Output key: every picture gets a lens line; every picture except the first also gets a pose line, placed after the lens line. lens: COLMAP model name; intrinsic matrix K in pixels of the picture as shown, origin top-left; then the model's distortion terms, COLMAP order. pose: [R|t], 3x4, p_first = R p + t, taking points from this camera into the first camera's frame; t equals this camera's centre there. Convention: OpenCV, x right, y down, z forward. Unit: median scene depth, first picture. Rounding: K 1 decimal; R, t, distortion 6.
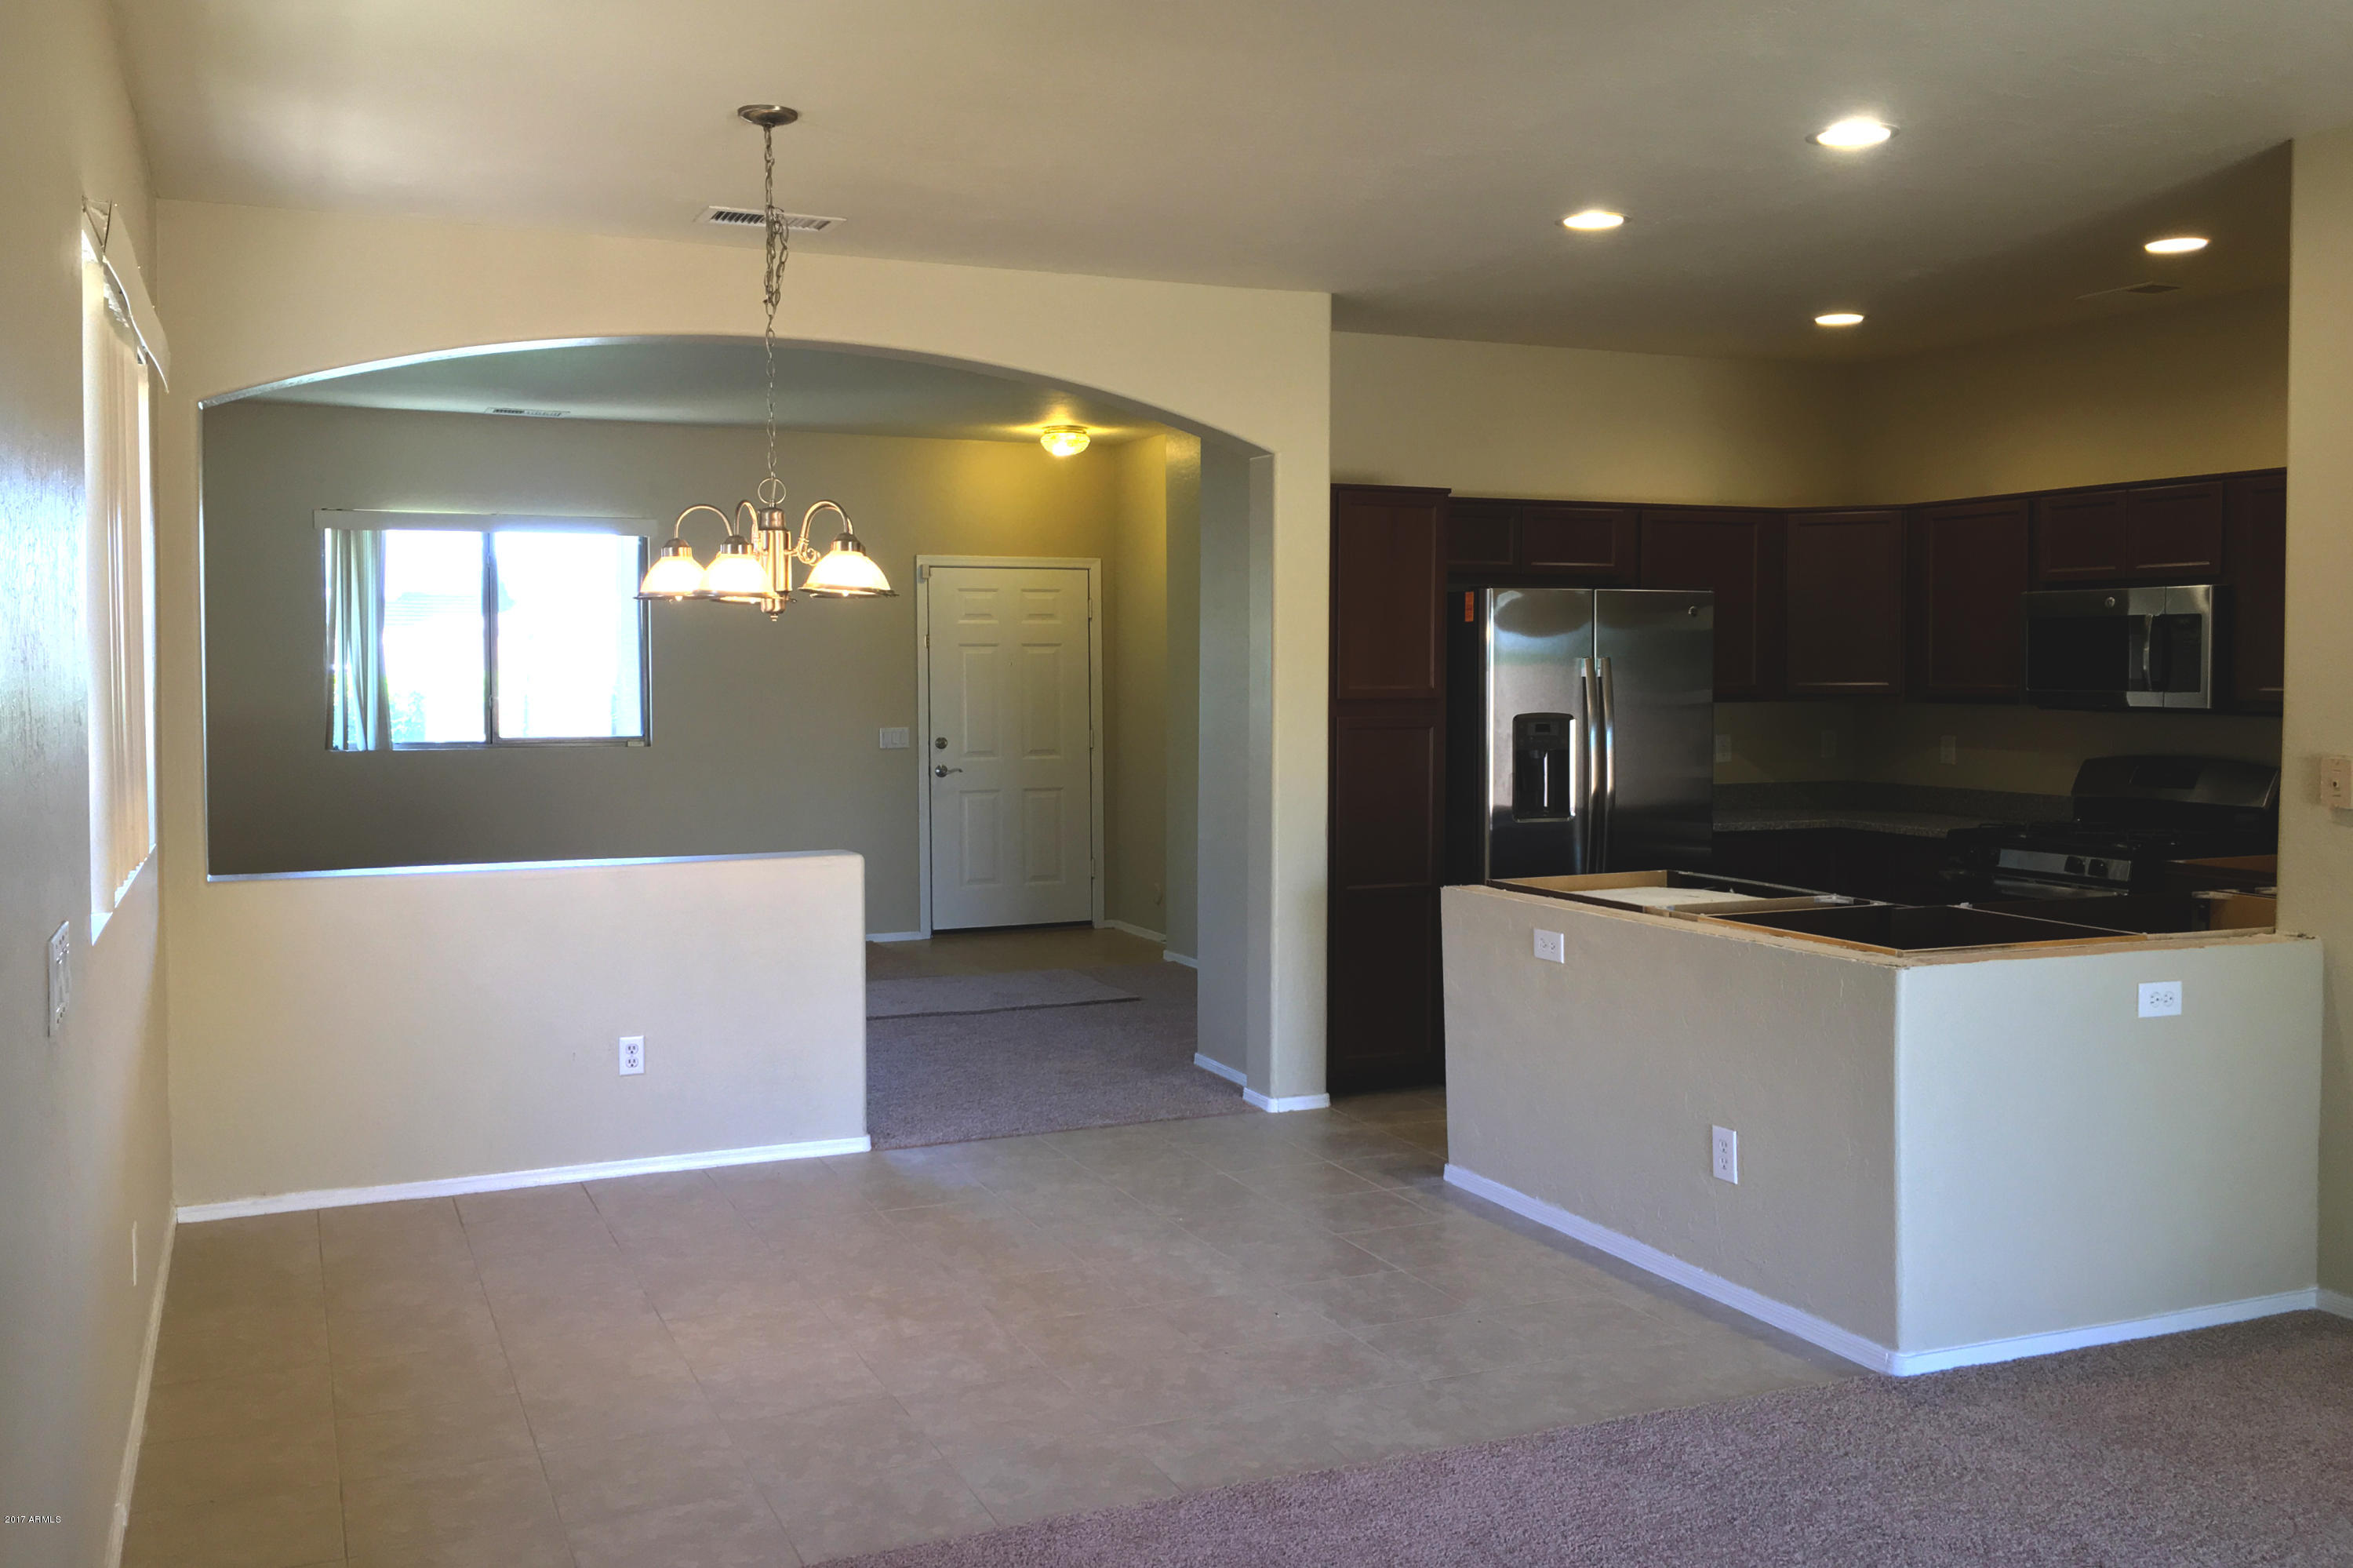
lens RADIAL K [[2082.9, 0, 1173.6], [0, 2082.9, 749.2], [0, 0, 1]] dist [0.003924, -0.000367]
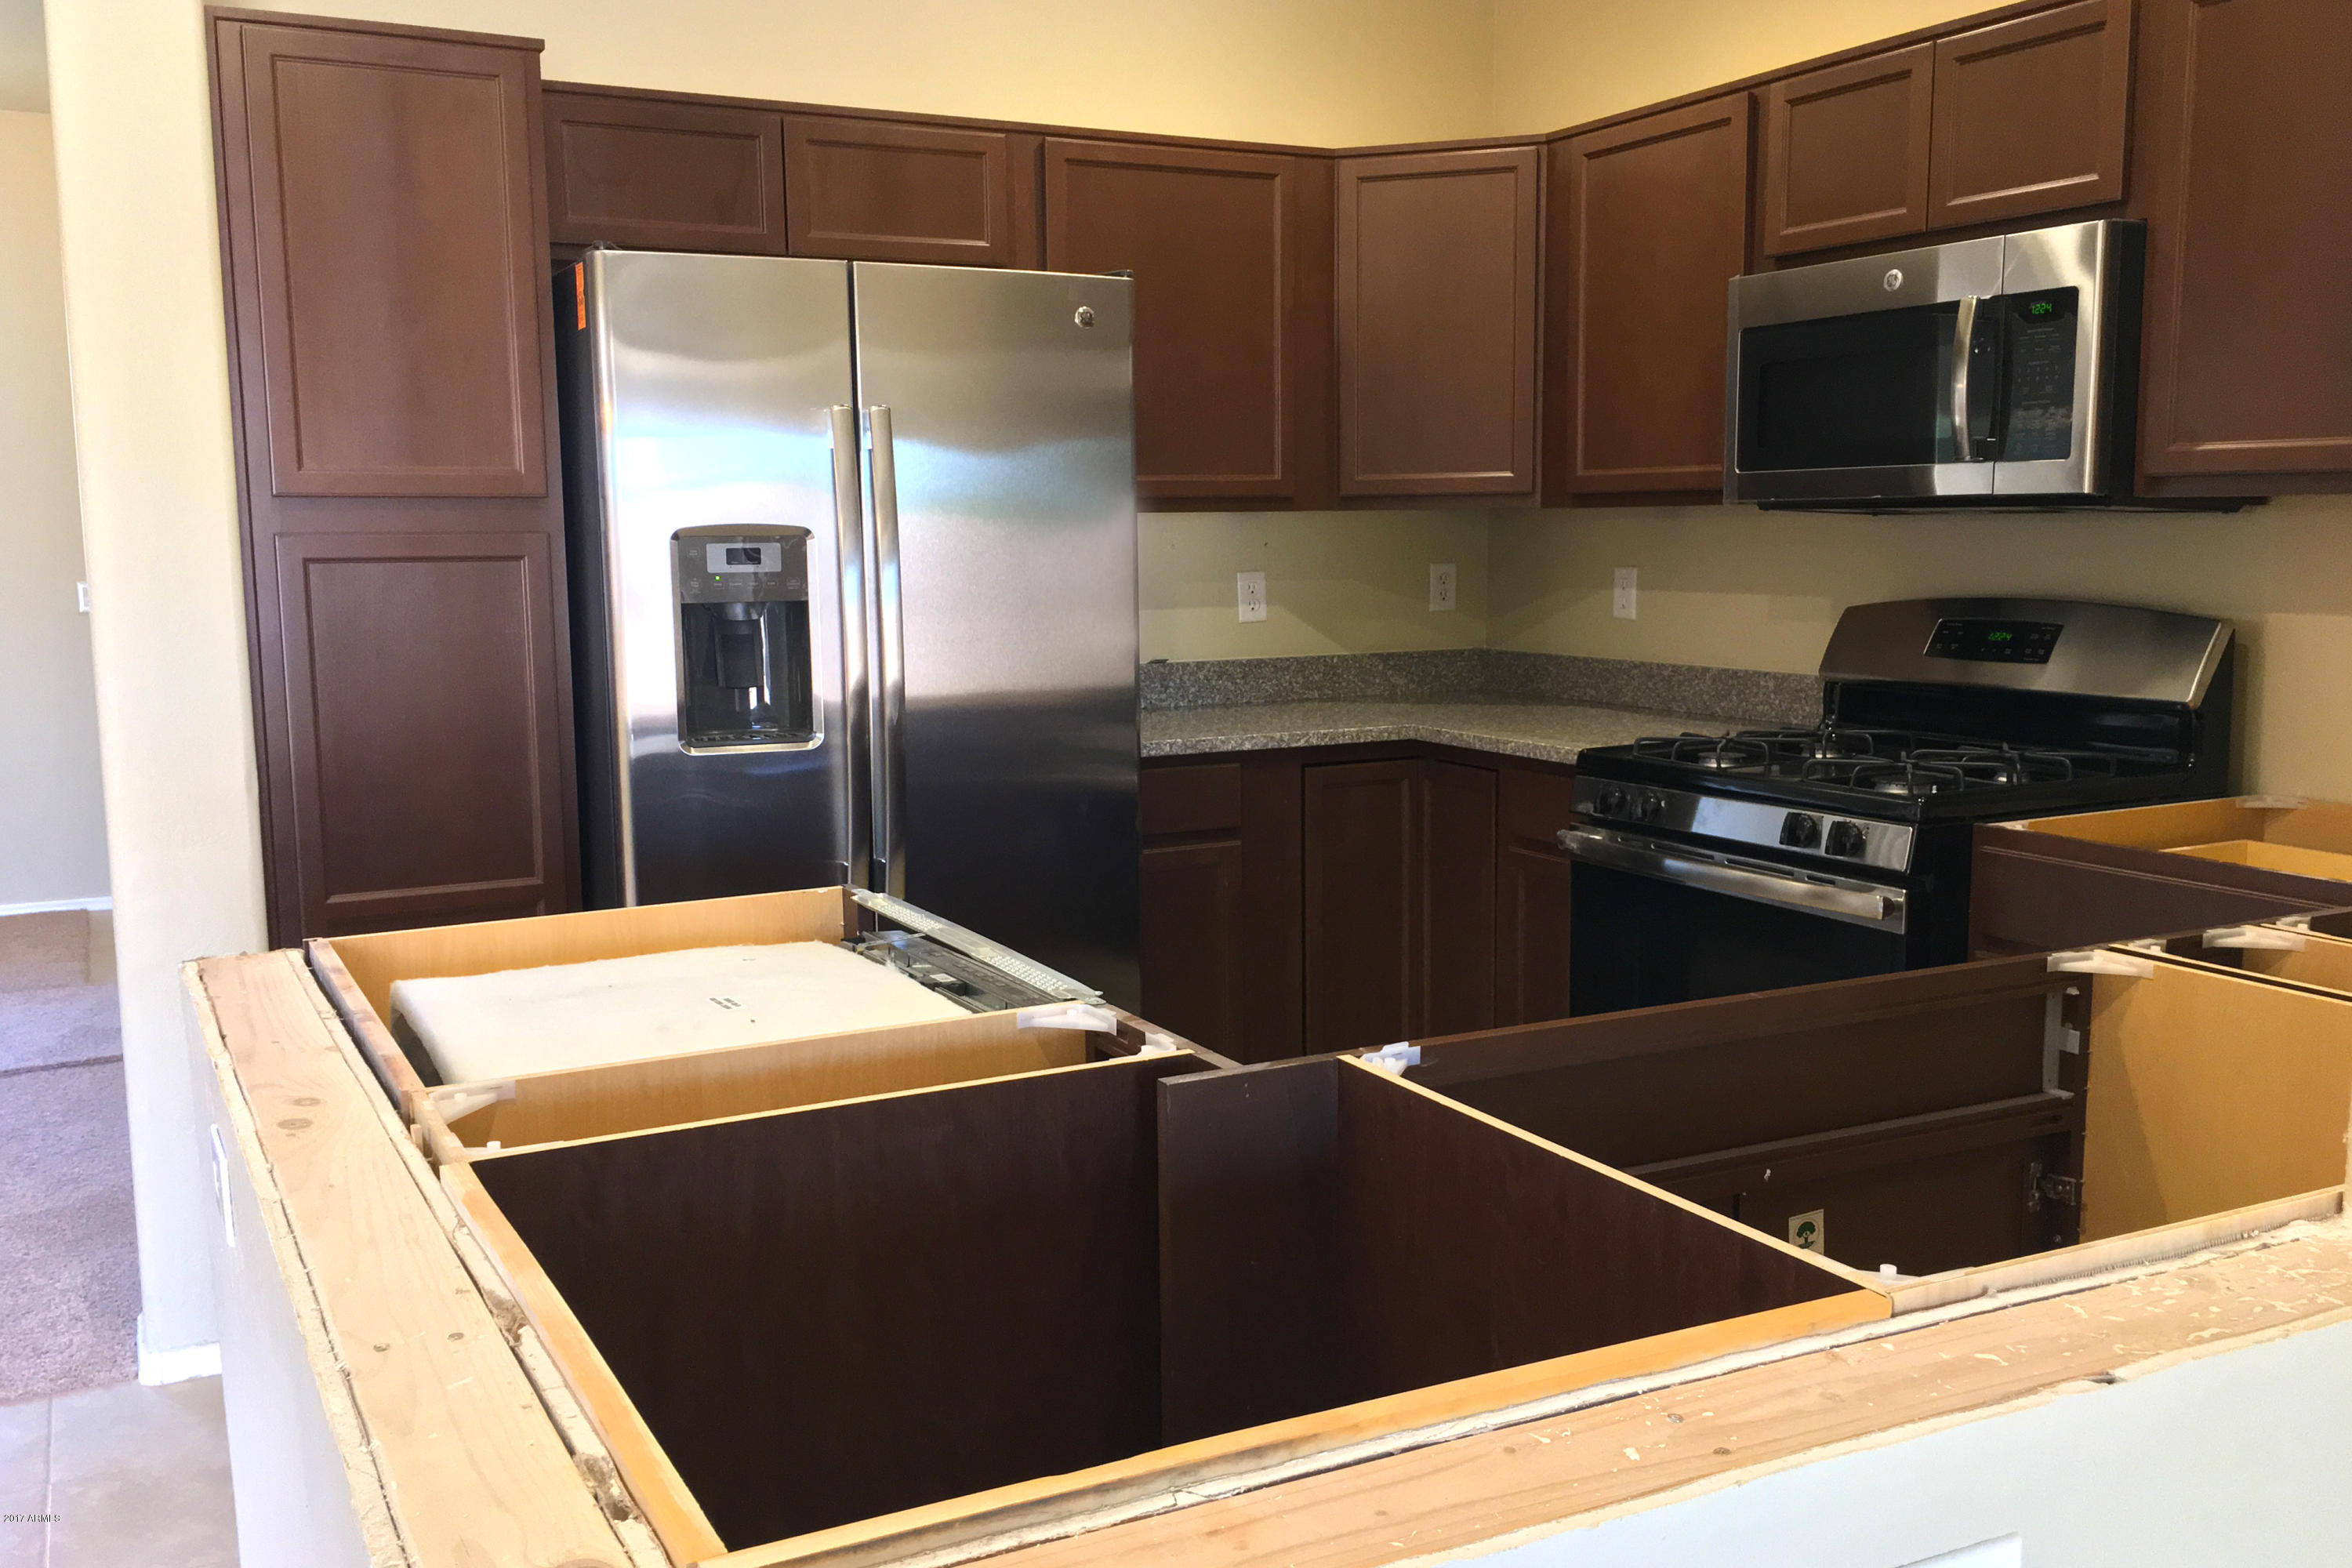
lens RADIAL K [[2115.1, 0, 1177.6], [0, 2115.1, 845.8], [0, 0, 1]] dist [0.018613, 0.011496]
pose [[0.997192, -0.020189, 0.072112, 0.242237], [0.012129, 0.993801, 0.110512, 0.003768], [-0.073896, -0.109327, 0.991255, 0.503326]]
